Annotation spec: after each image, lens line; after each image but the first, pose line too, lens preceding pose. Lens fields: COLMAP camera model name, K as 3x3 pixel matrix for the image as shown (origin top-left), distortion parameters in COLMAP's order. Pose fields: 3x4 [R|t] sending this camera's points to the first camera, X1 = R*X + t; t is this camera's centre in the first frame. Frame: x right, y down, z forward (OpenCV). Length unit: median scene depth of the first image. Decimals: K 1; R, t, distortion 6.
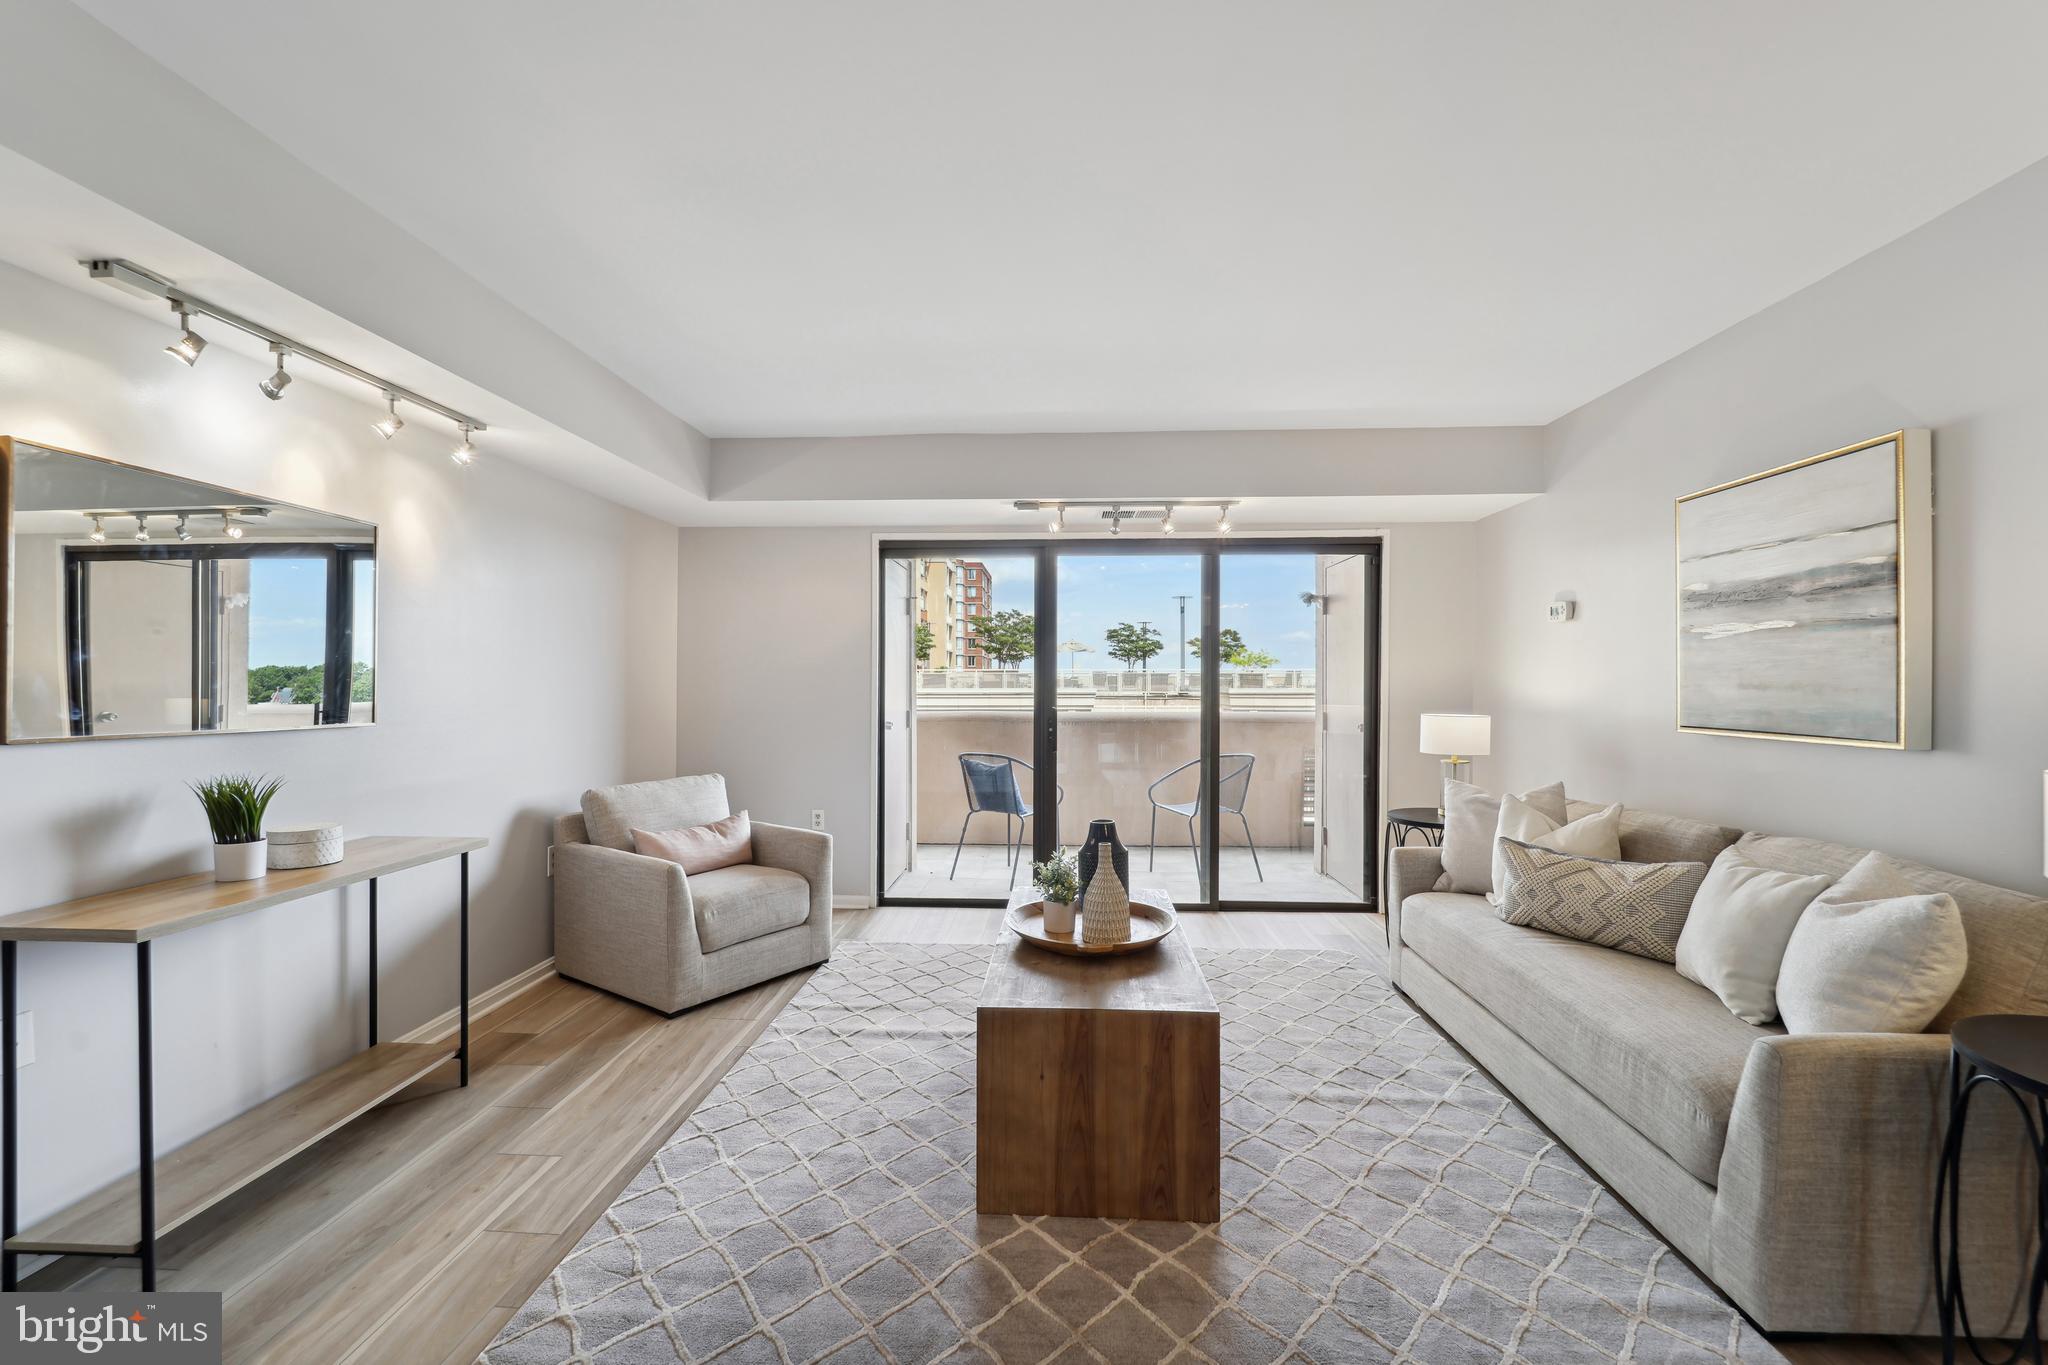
lens RADIAL K [[837.5, 0, 1022.9], [0, 837.5, 683.8], [0, 0, 1]] dist [-0.008678, -0.001313]
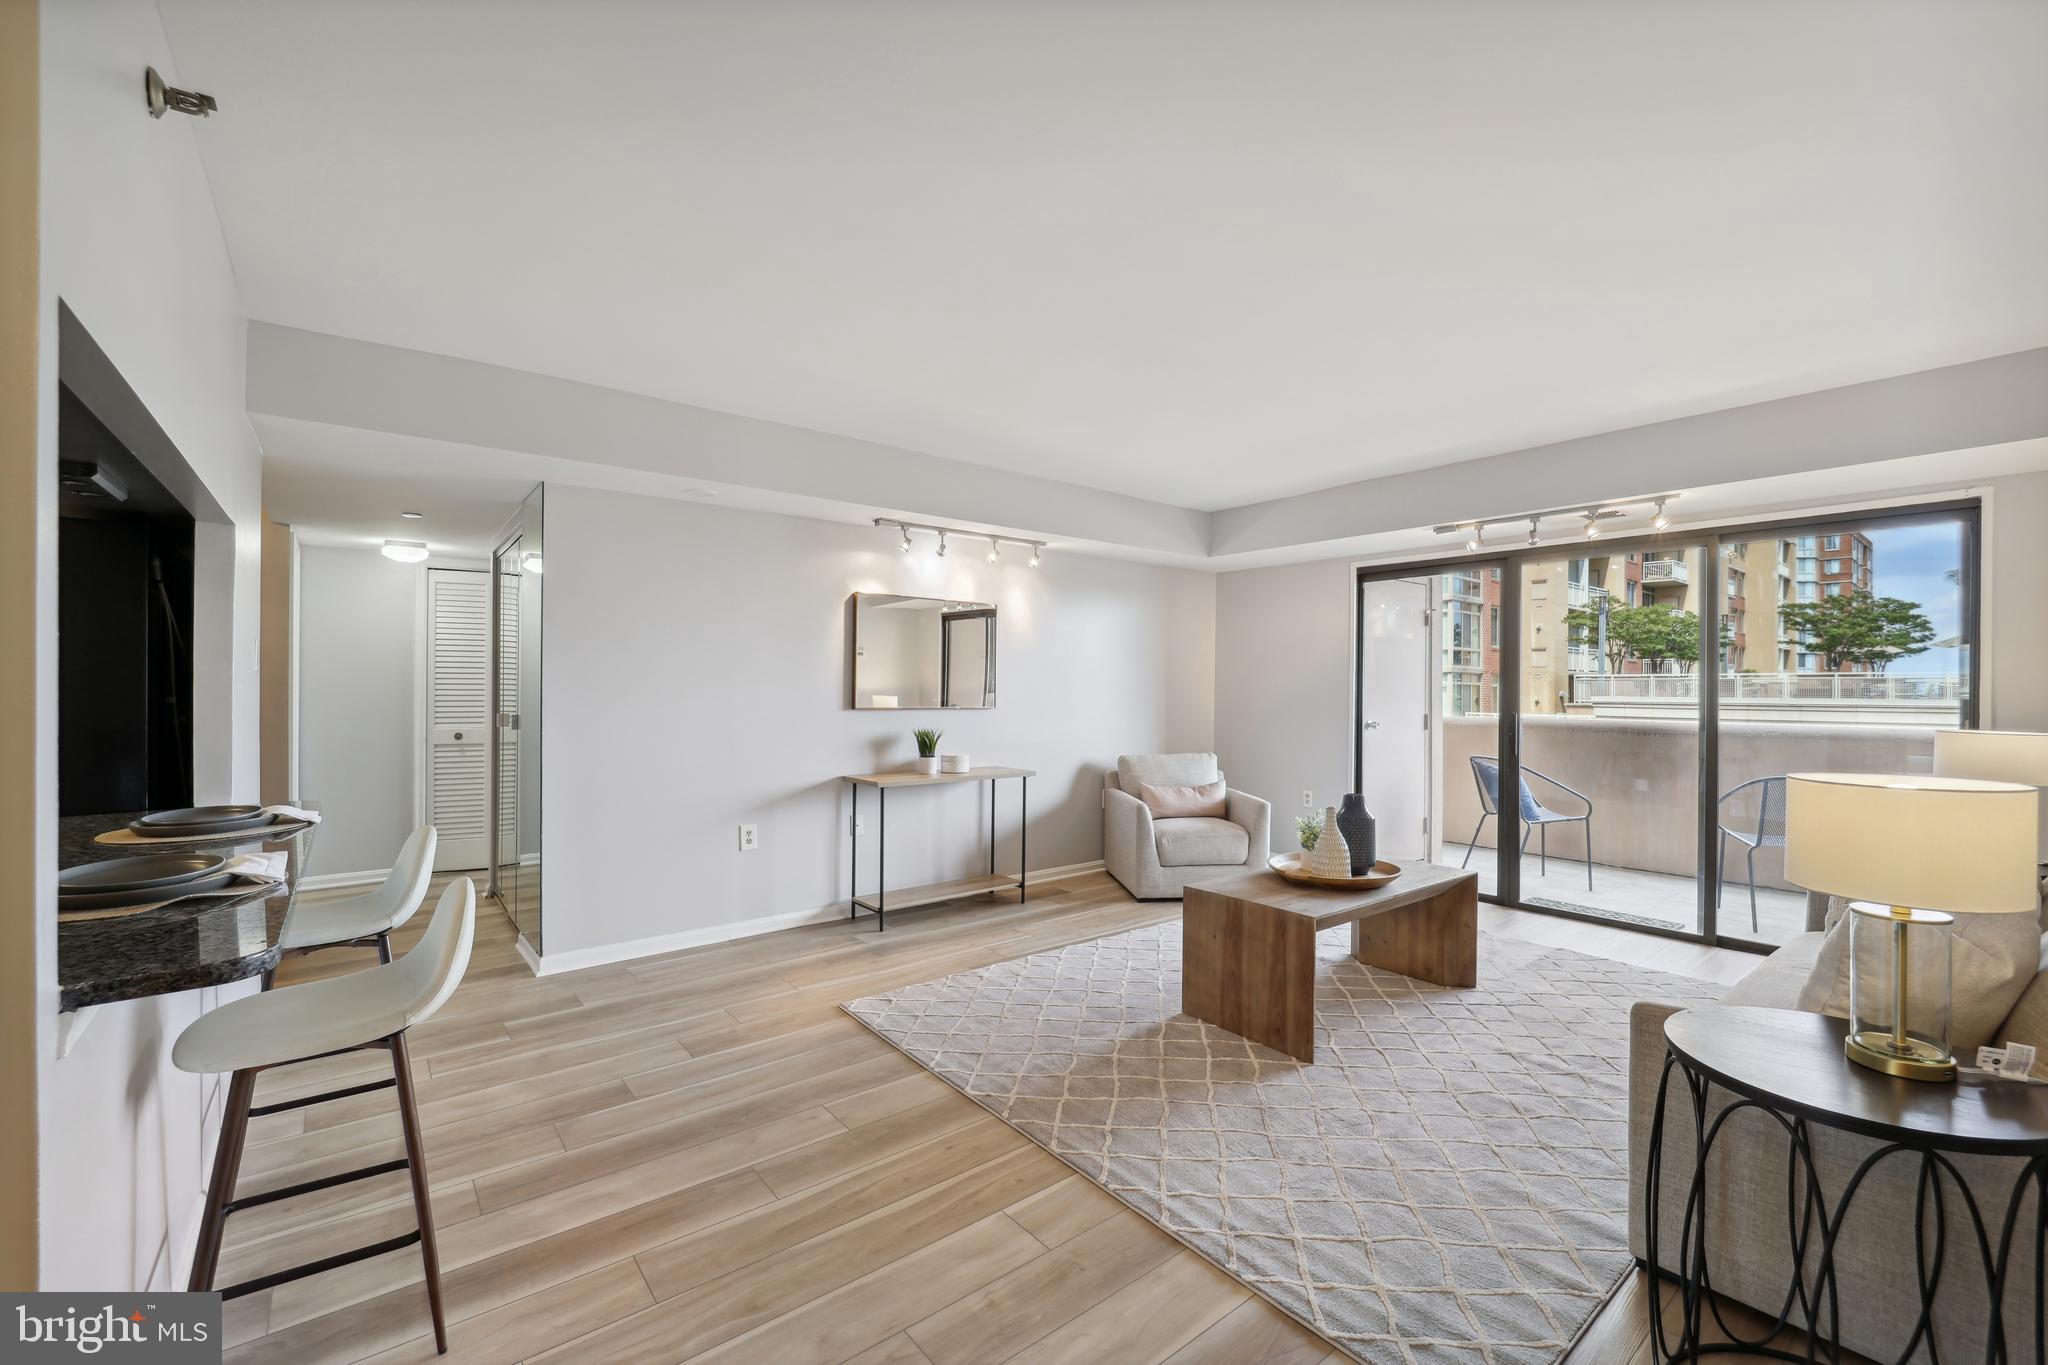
lens RADIAL K [[837.5, 0, 1028.9], [0, 837.5, 684.8], [0, 0, 1]] dist [-0.008678, -0.001313]
pose [[0.666645, 0.000746, -0.745375, 0.717023], [-0.005651, 0.999976, -0.004054, 0.002338], [0.745354, 0.006915, 0.666633, -0.236227]]
